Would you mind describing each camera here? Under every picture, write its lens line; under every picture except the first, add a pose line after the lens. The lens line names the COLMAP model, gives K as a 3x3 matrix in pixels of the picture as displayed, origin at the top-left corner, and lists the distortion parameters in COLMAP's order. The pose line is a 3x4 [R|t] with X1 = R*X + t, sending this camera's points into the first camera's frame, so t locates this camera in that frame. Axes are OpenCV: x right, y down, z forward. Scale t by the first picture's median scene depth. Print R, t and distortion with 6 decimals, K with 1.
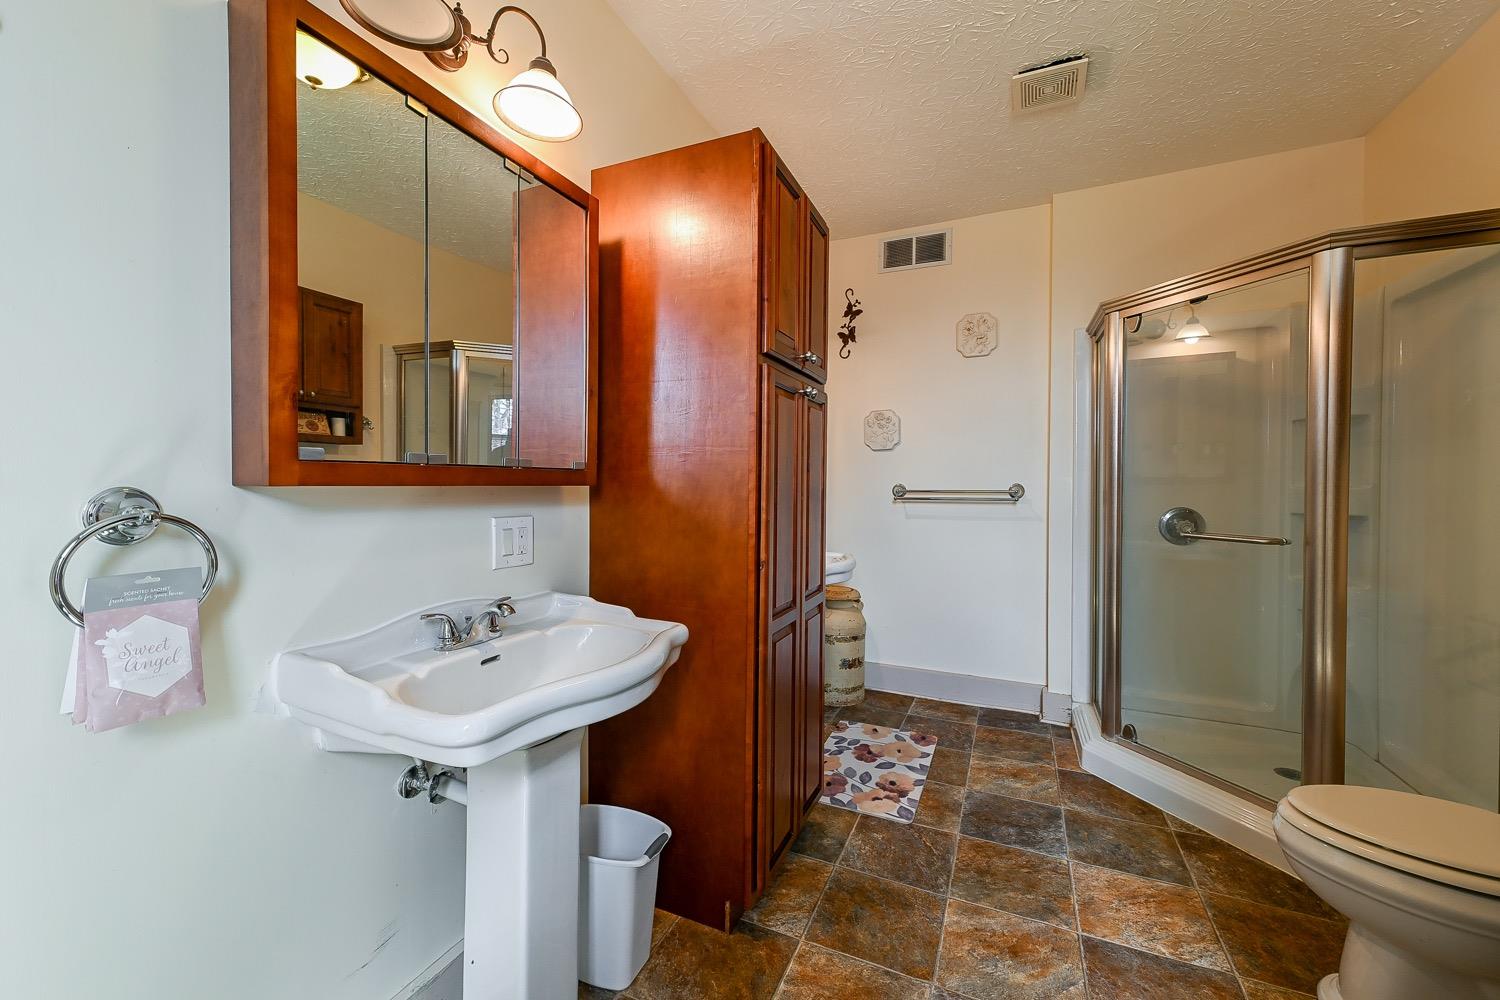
lens RADIAL K [[594.1, 0, 750.4], [0, 594.1, 490.9], [0, 0, 1]] dist [0.001028, 0.000056]
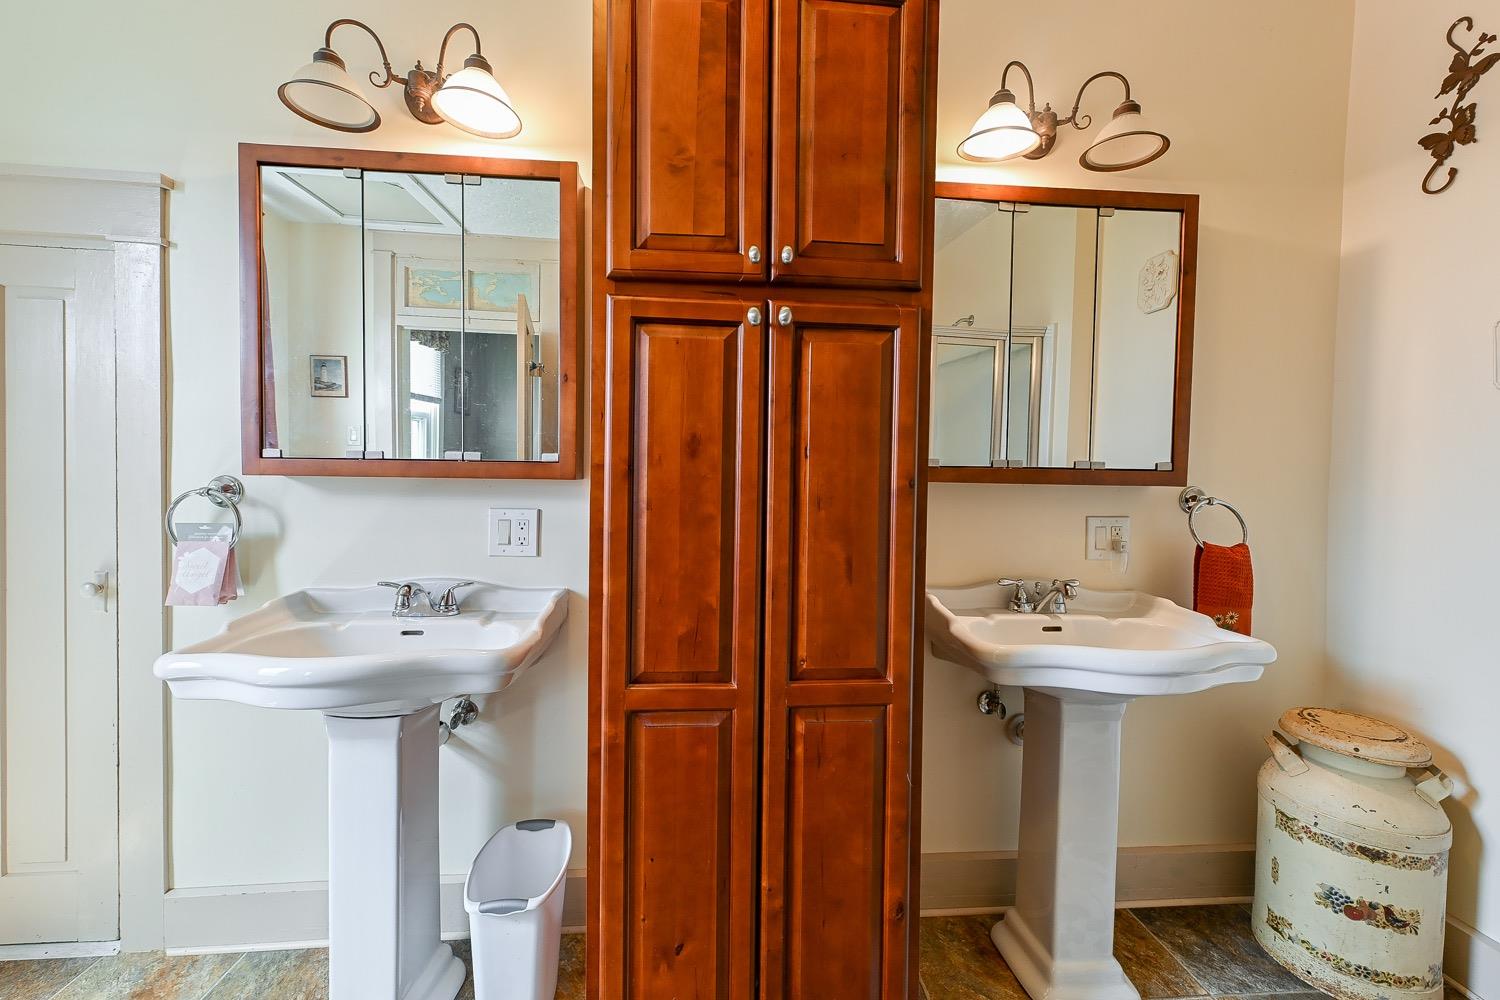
lens RADIAL K [[594.1, 0, 750.4], [0, 594.1, 490.9], [0, 0, 1]] dist [0.001028, 0.000056]
pose [[0.473376, 0.013897, -0.880751, 0.301590], [-0.022589, 0.999738, 0.003633, -0.000273], [0.880571, 0.018175, 0.473566, 0.367960]]
